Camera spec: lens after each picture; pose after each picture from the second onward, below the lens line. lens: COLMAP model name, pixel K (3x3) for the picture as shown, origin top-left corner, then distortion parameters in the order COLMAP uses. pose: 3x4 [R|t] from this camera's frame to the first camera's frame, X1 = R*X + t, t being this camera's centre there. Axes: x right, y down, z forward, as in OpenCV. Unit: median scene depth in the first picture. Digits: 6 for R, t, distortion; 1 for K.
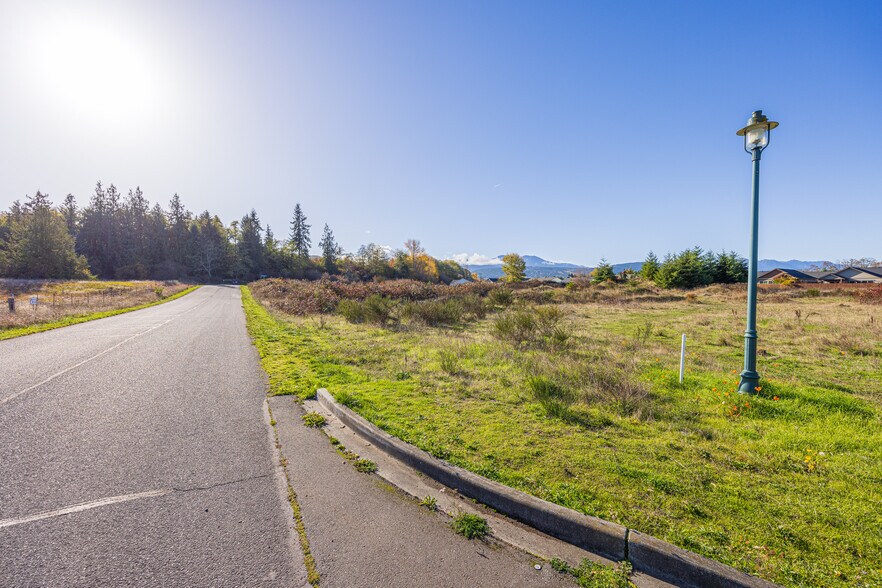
lens RADIAL K [[353.2, 0, 441.0], [0, 353.2, 294.0], [0, 0, 1]] dist [0.002145, 0.000228]
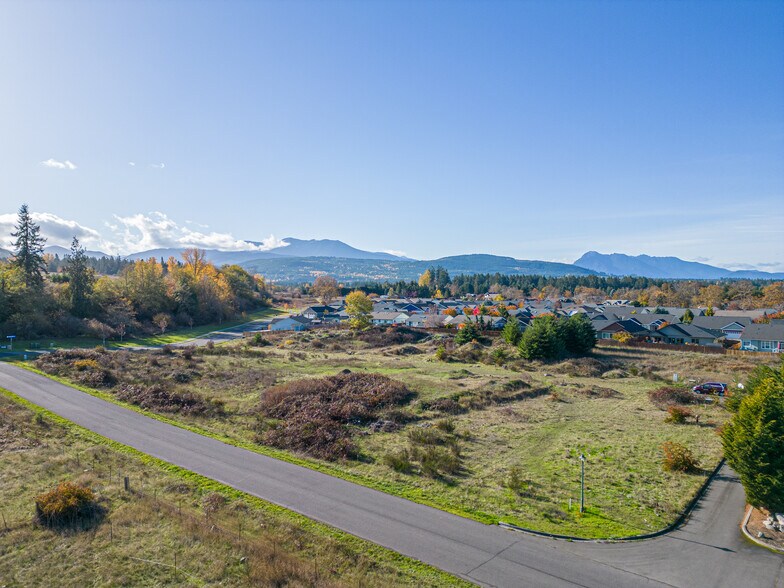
lens RADIAL K [[563.6, 0, 392.0], [0, 563.6, 294.0], [0, 0, 1]] dist [0.042774, 0.000189]
pose [[0.932696, -0.004440, 0.360636, -0.166325], [0.001649, 0.999966, 0.008048, -0.105216], [-0.360660, -0.006912, 0.932672, -0.202746]]
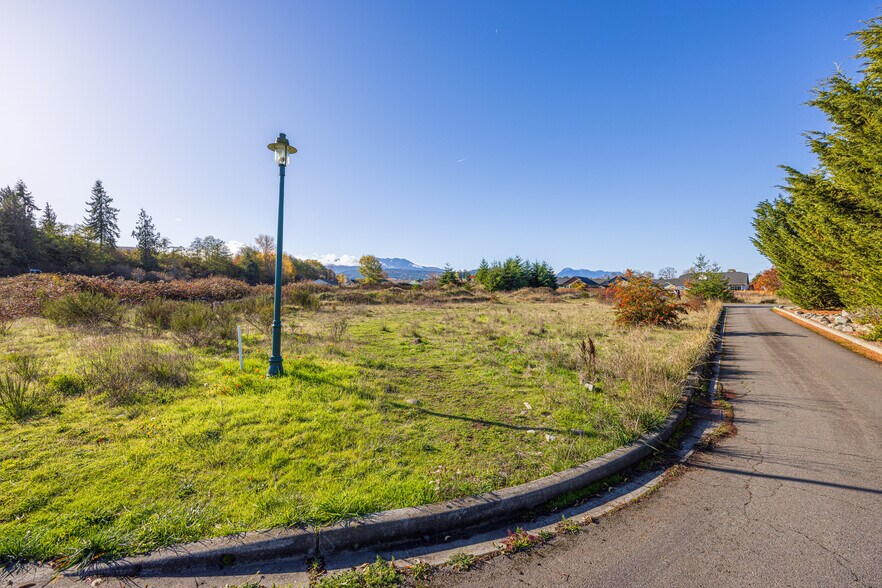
lens RADIAL K [[353.2, 0, 441.0], [0, 353.2, 294.0], [0, 0, 1]] dist [0.002145, 0.000228]
pose [[0.936194, 0.005539, 0.351439, 0.035807], [-0.003777, 0.999977, -0.005697, 0.000674], [-0.351463, 0.004006, 0.936193, -0.010151]]
